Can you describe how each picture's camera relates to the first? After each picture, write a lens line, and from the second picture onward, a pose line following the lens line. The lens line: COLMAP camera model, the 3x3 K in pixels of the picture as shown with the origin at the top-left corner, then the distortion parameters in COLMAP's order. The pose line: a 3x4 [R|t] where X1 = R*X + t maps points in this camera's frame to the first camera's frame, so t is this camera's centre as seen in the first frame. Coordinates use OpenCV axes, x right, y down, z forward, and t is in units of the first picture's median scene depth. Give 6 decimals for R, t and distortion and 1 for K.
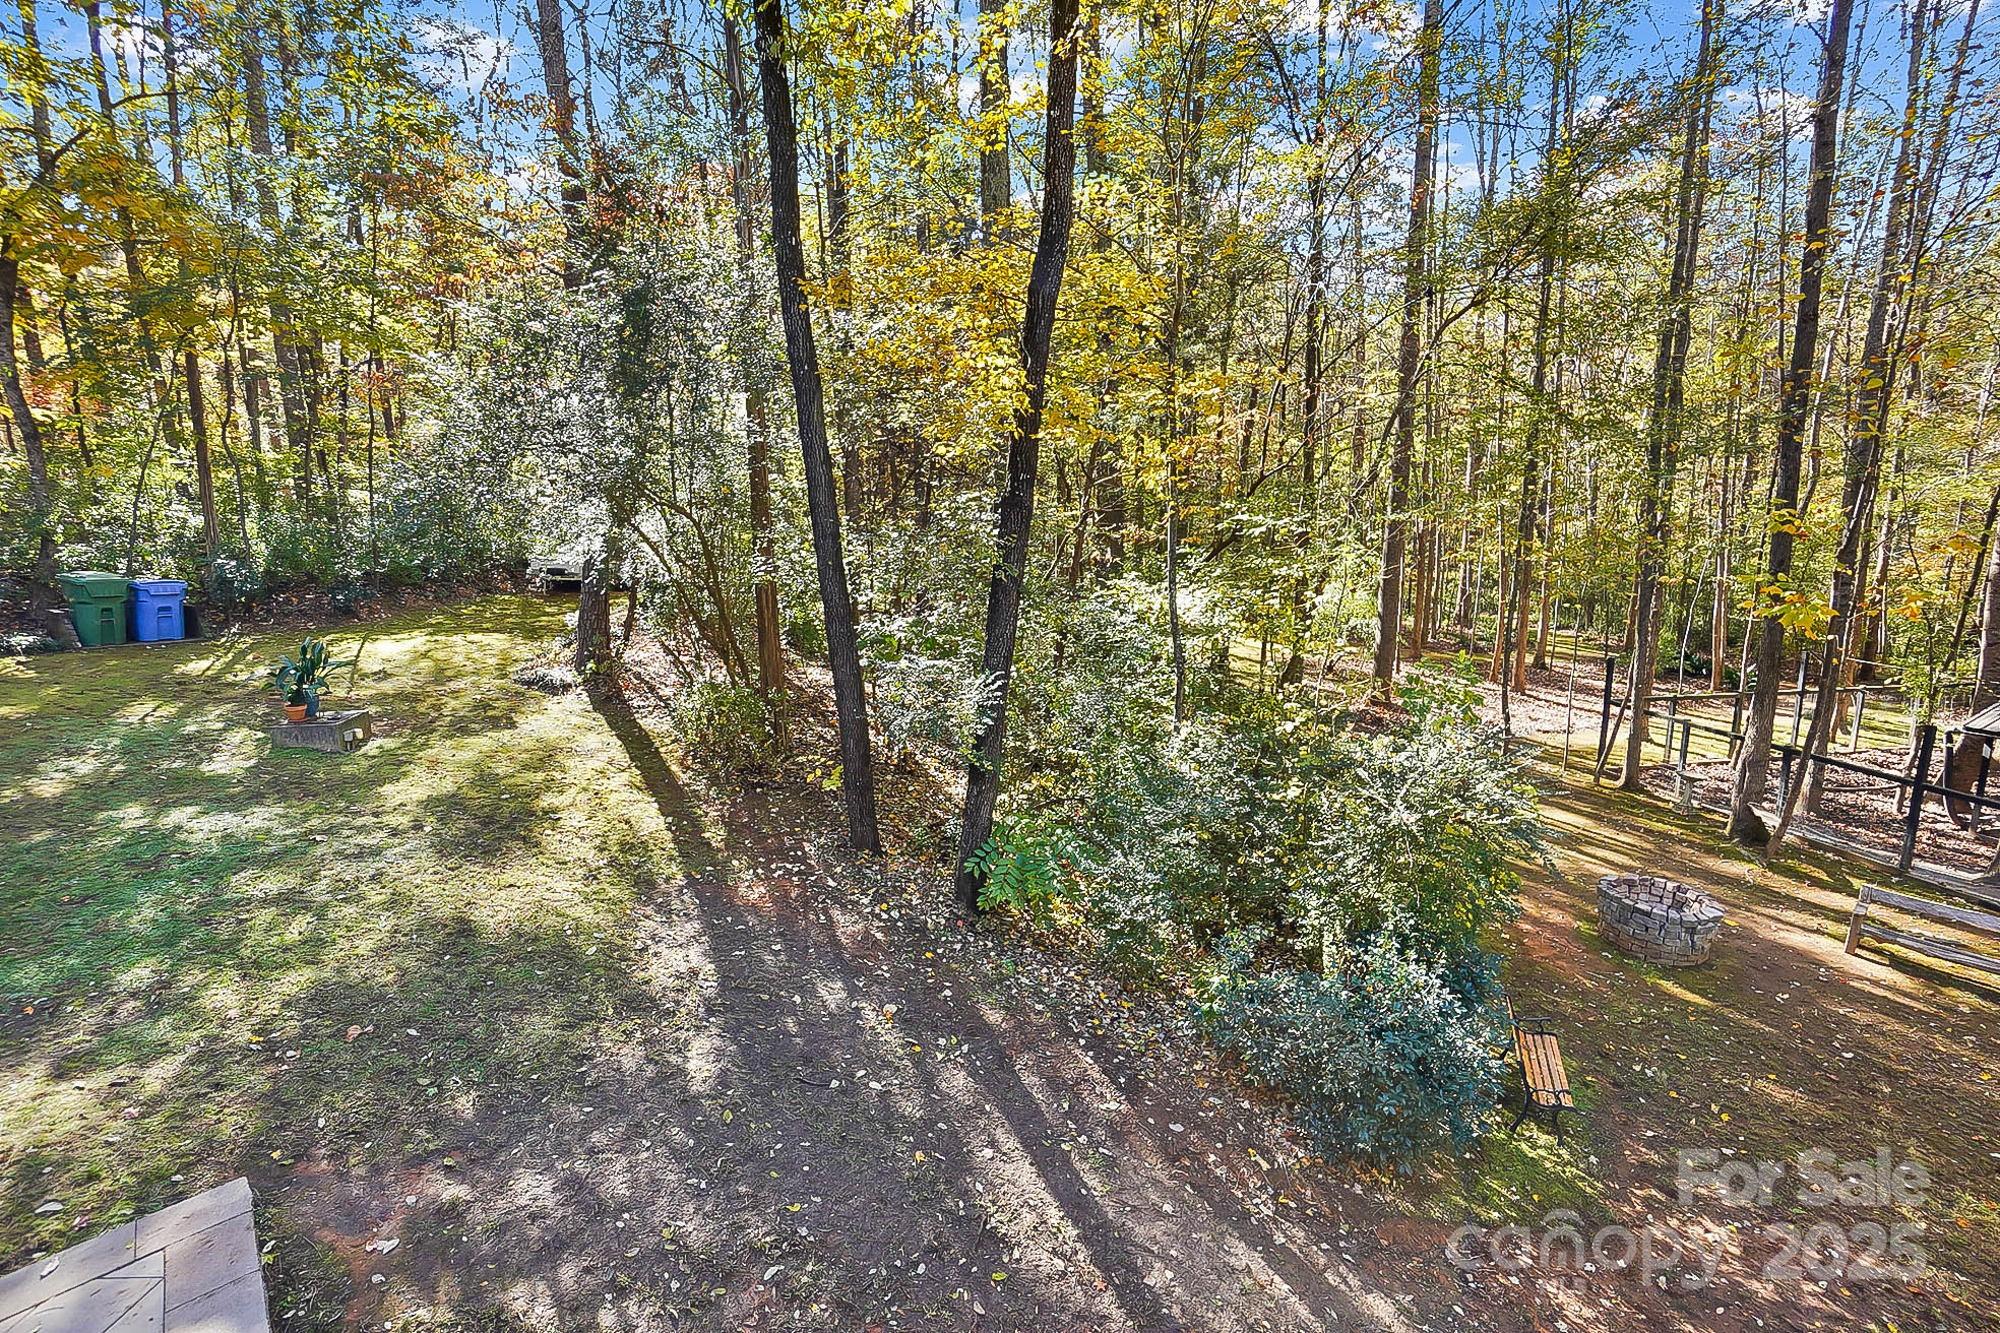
lens RADIAL K [[895.2, 0, 994.6], [0, 895.2, 662.3], [0, 0, 1]] dist [-0.066875, 0.024261]
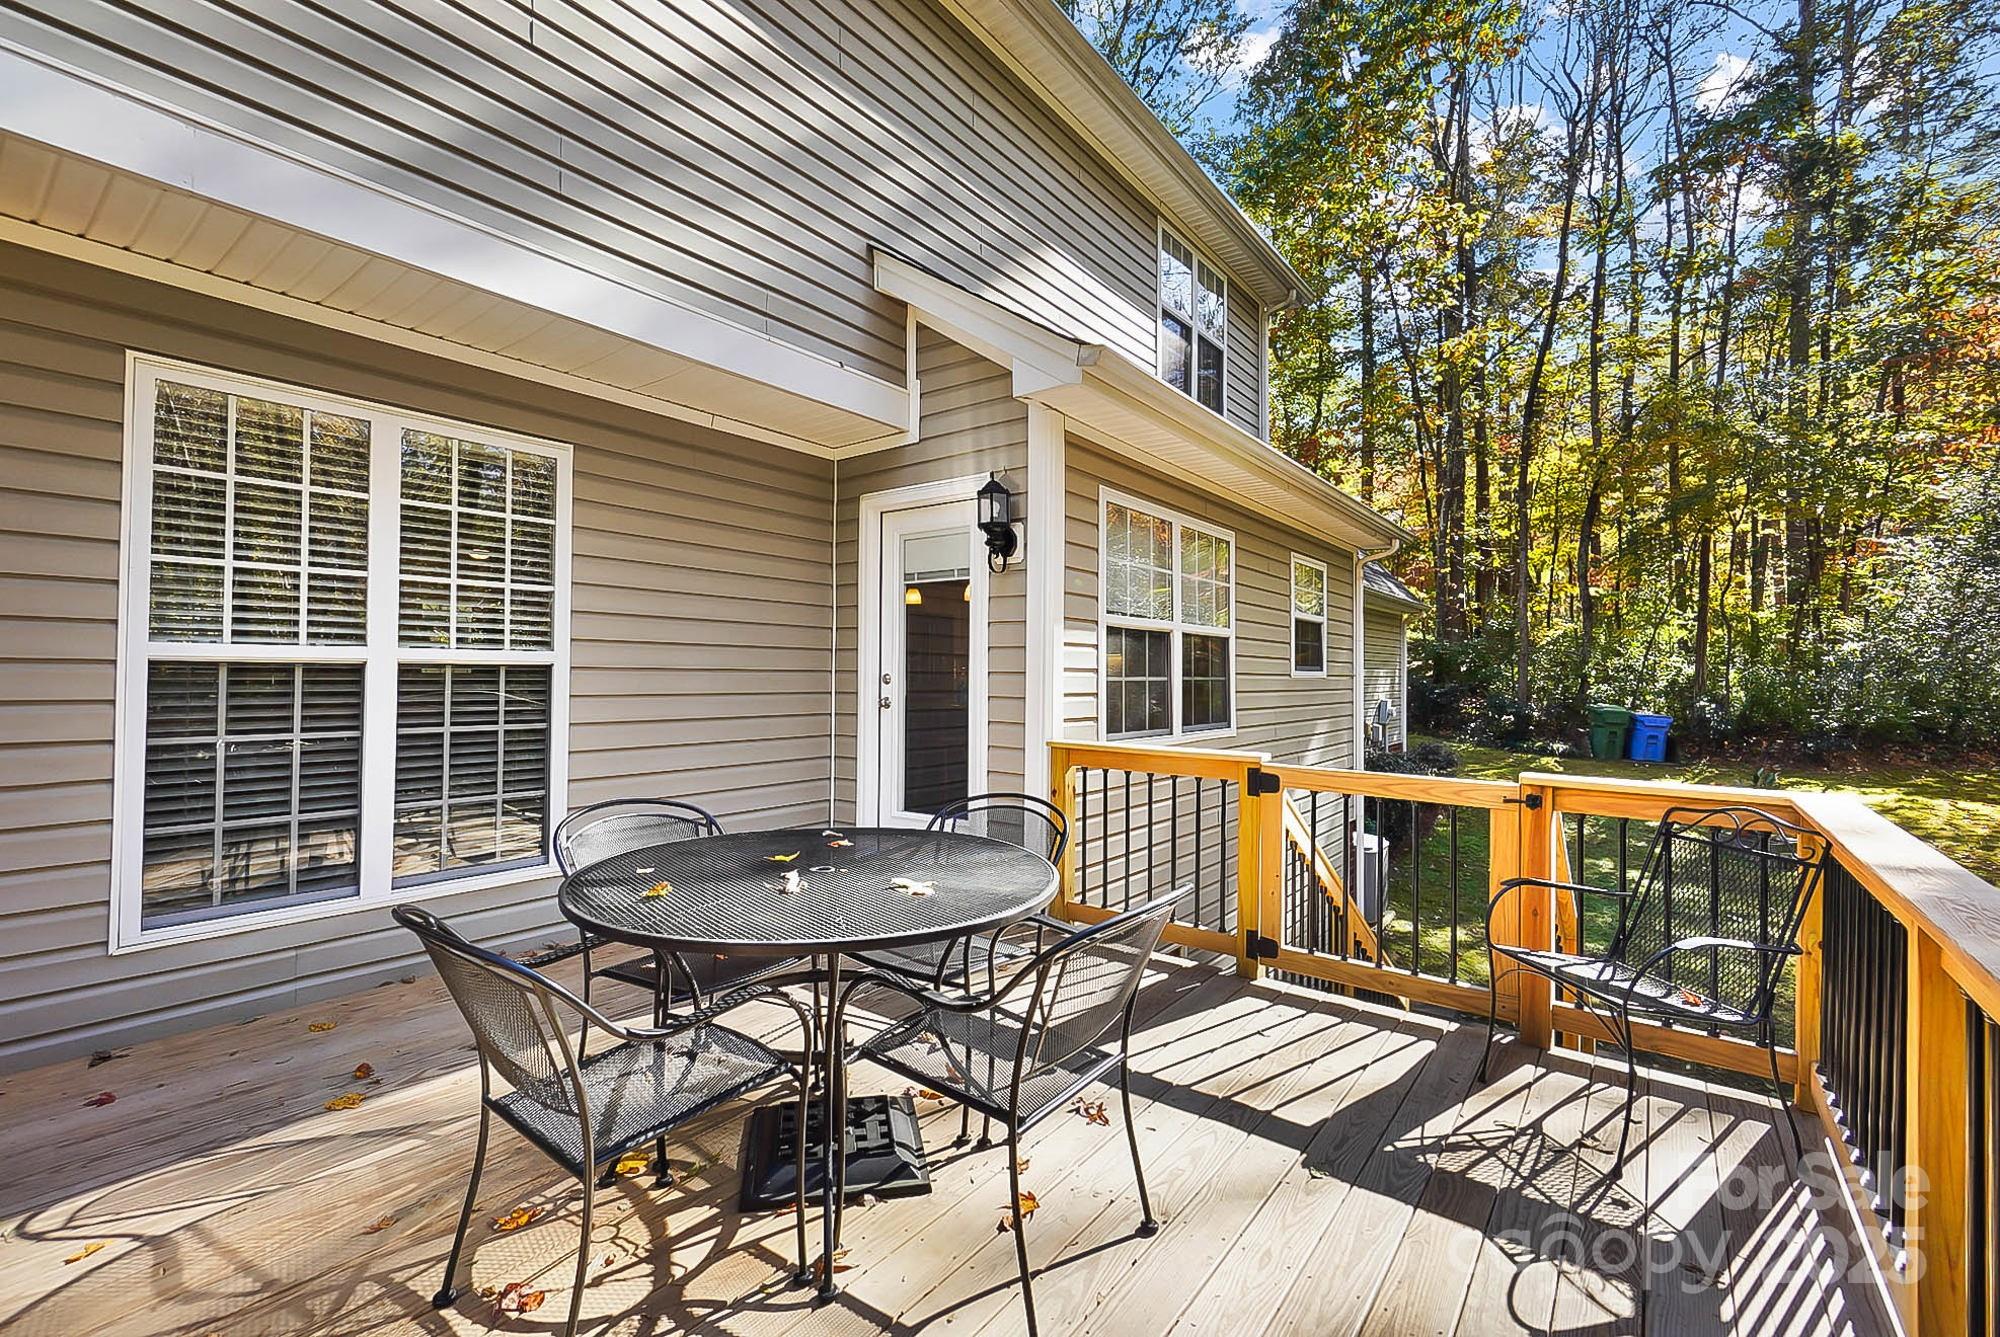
lens RADIAL K [[872.5, 0, 984.5], [0, 872.5, 670.6], [0, 0, 1]] dist [0.000724, -0.004658]
pose [[0.145171, 0.020542, -0.989193, 0.153597], [-0.180715, 0.983517, -0.006097, 0.025371], [0.972763, 0.179647, 0.146491, -0.159080]]
